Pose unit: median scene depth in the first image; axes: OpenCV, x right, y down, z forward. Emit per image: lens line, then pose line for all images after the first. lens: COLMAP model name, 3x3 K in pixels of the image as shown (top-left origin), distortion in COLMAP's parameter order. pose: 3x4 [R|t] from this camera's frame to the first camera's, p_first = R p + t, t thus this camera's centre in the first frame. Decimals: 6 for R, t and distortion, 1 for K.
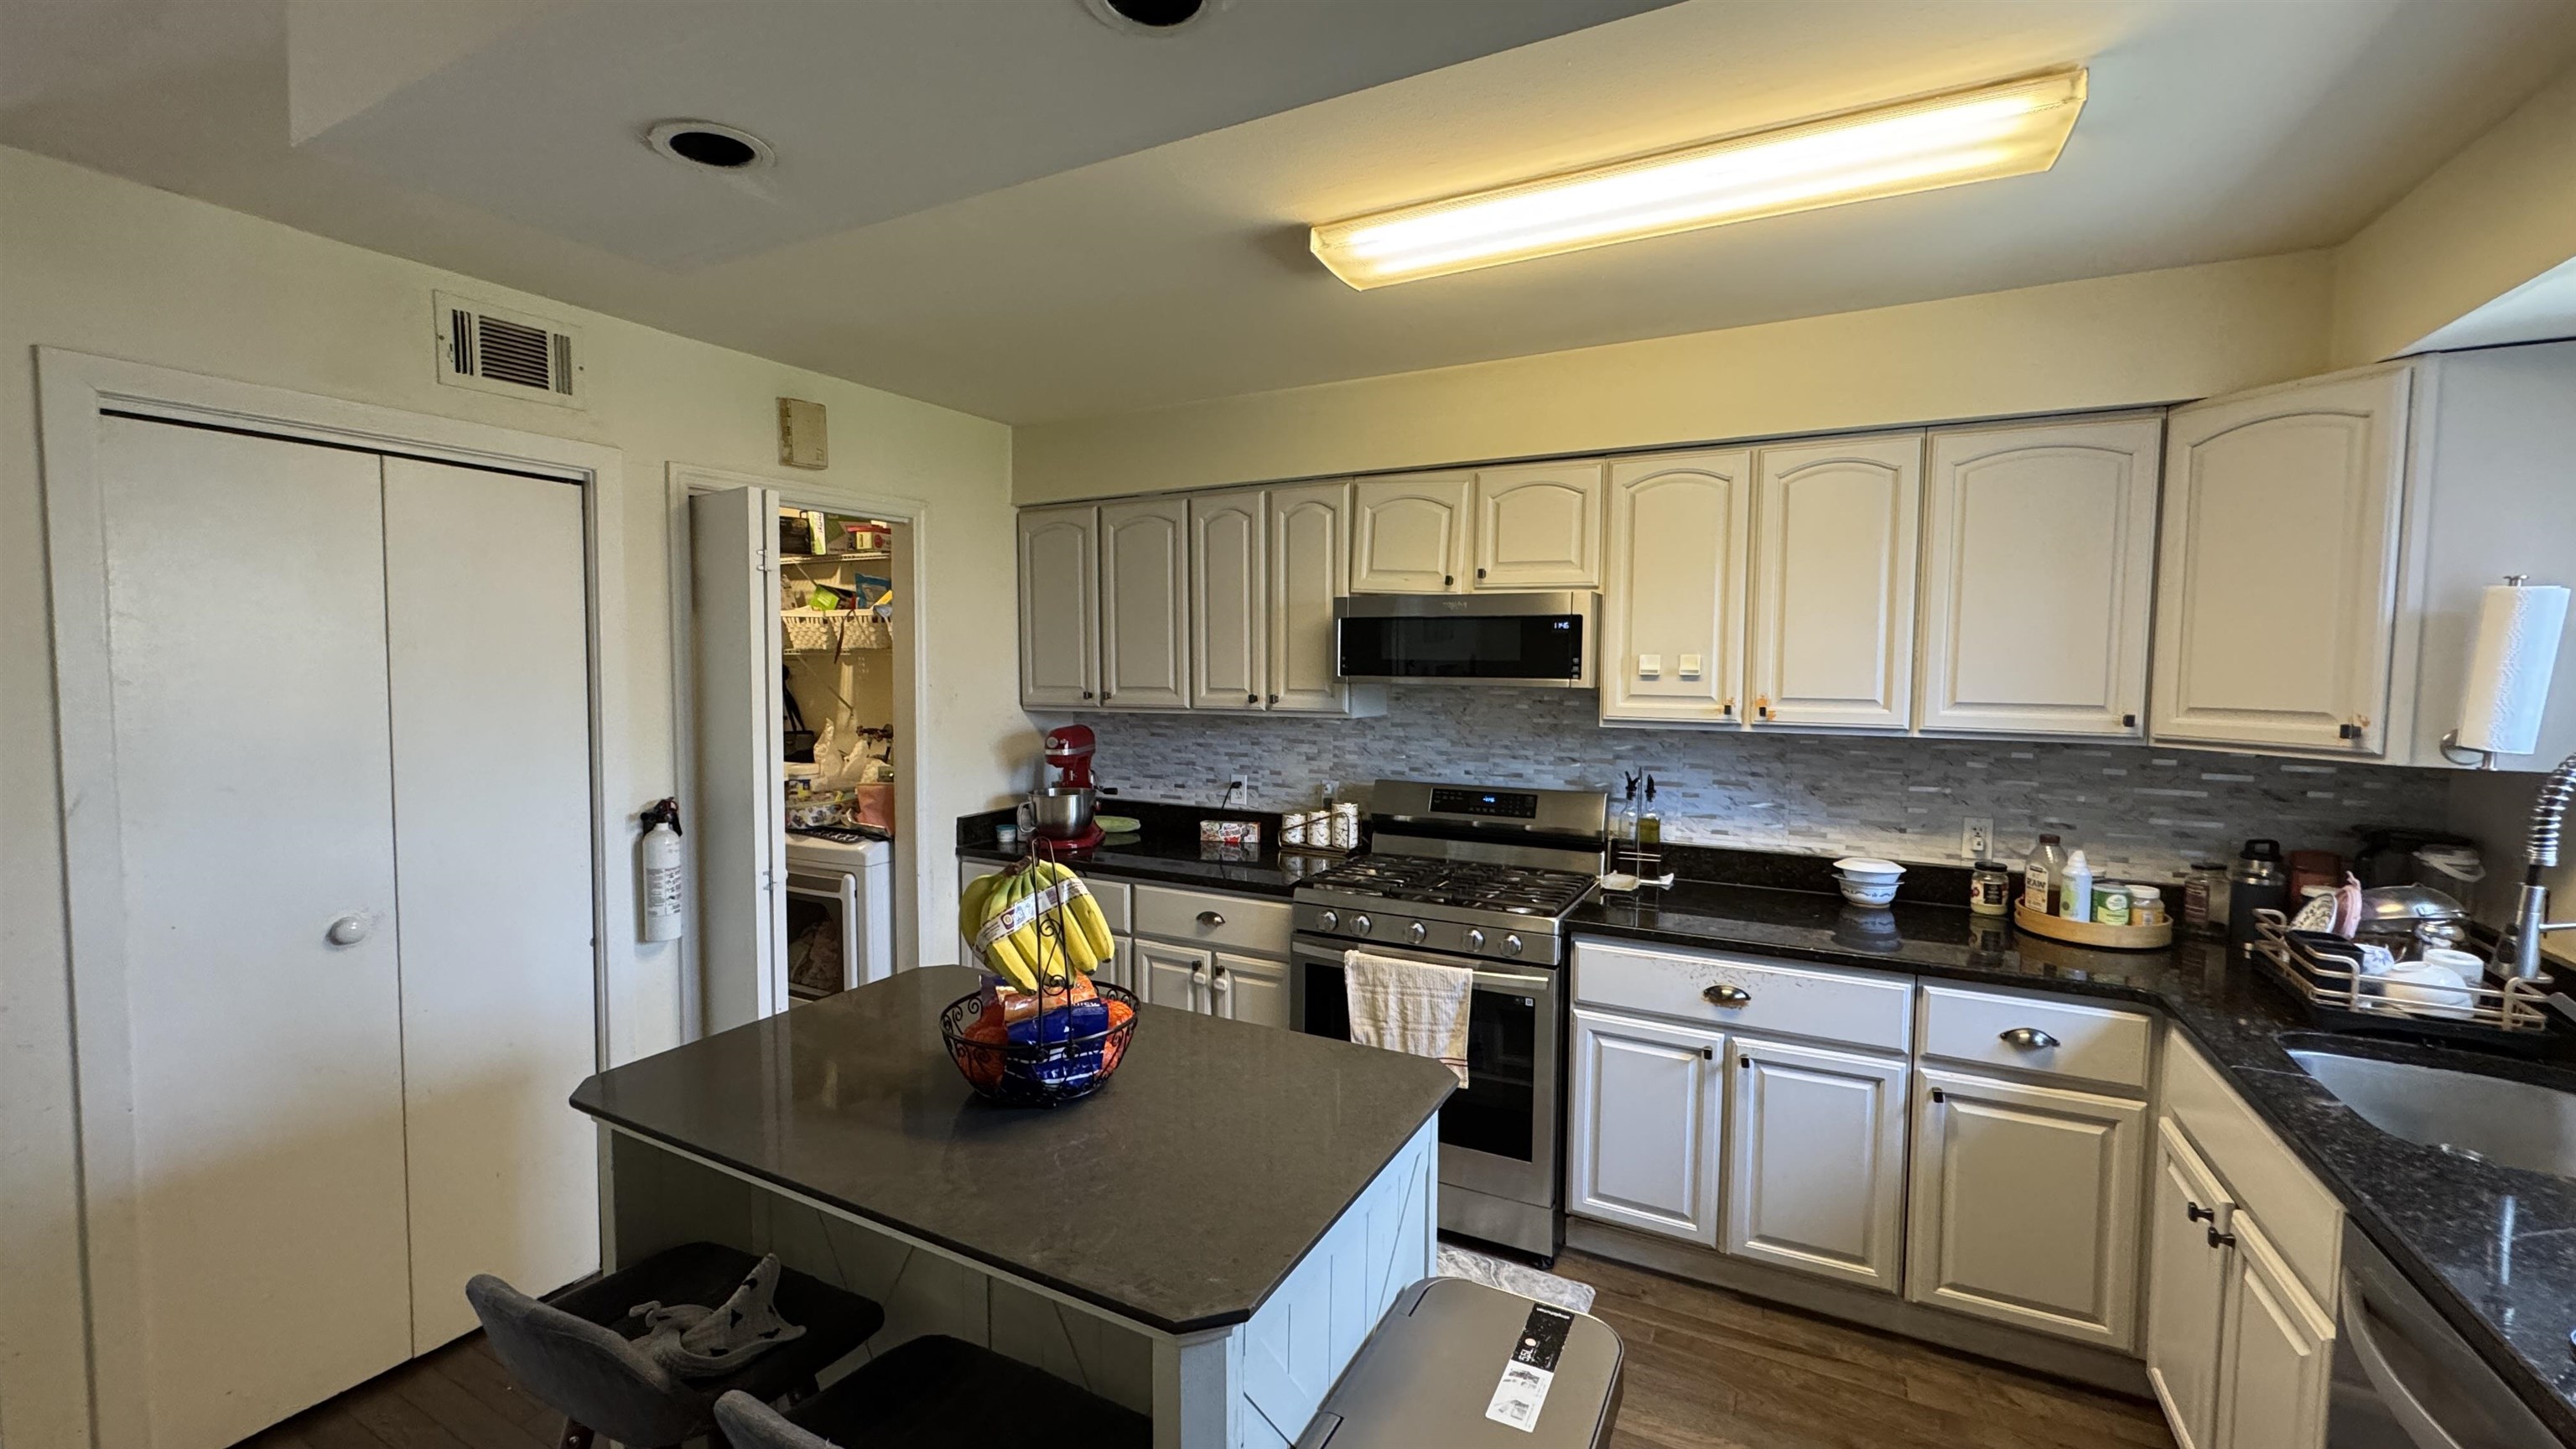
lens RADIAL K [[1021.7, 0, 1277.4], [0, 1021.7, 720.9], [0, 0, 1]] dist [0.000933, -0.000195]
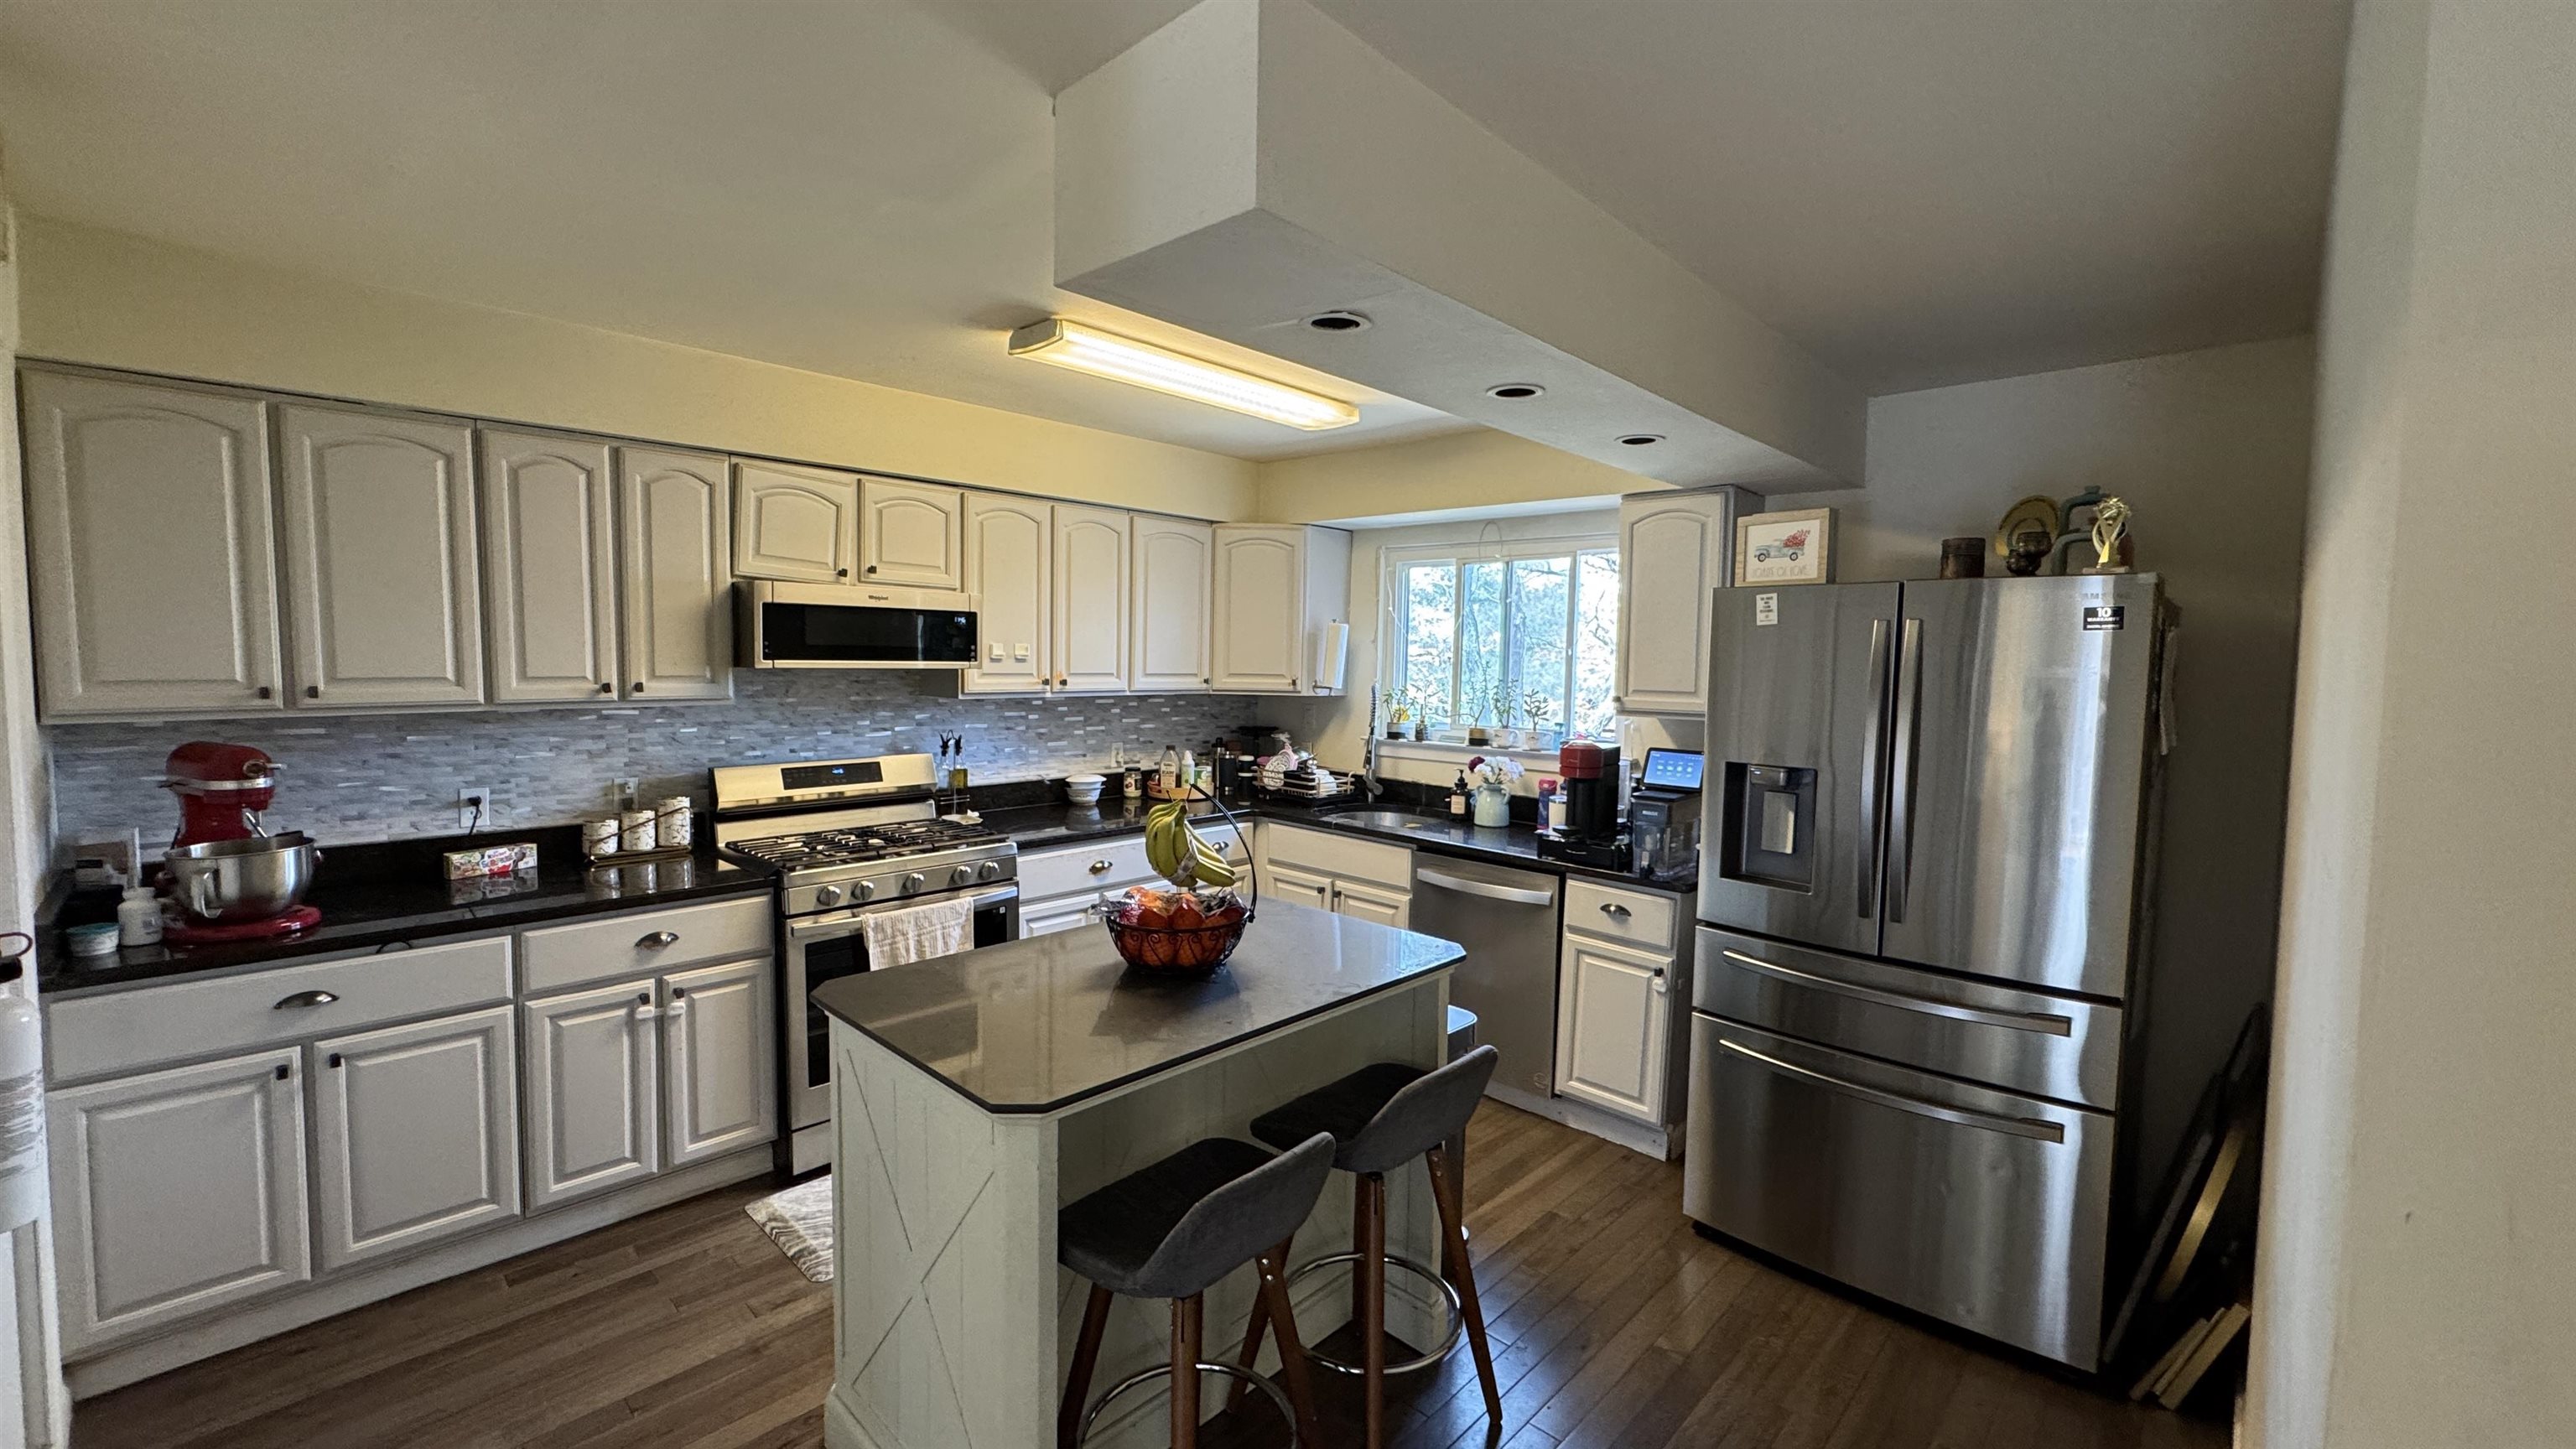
lens RADIAL K [[1021.7, 0, 1268.5], [0, 1021.7, 724.8], [0, 0, 1]] dist [0.000933, -0.000195]
pose [[0.284163, -0.068486, 0.956327, -0.670371], [0.041571, 0.997388, 0.059074, -0.017967], [-0.957874, 0.022969, 0.286268, 0.222251]]
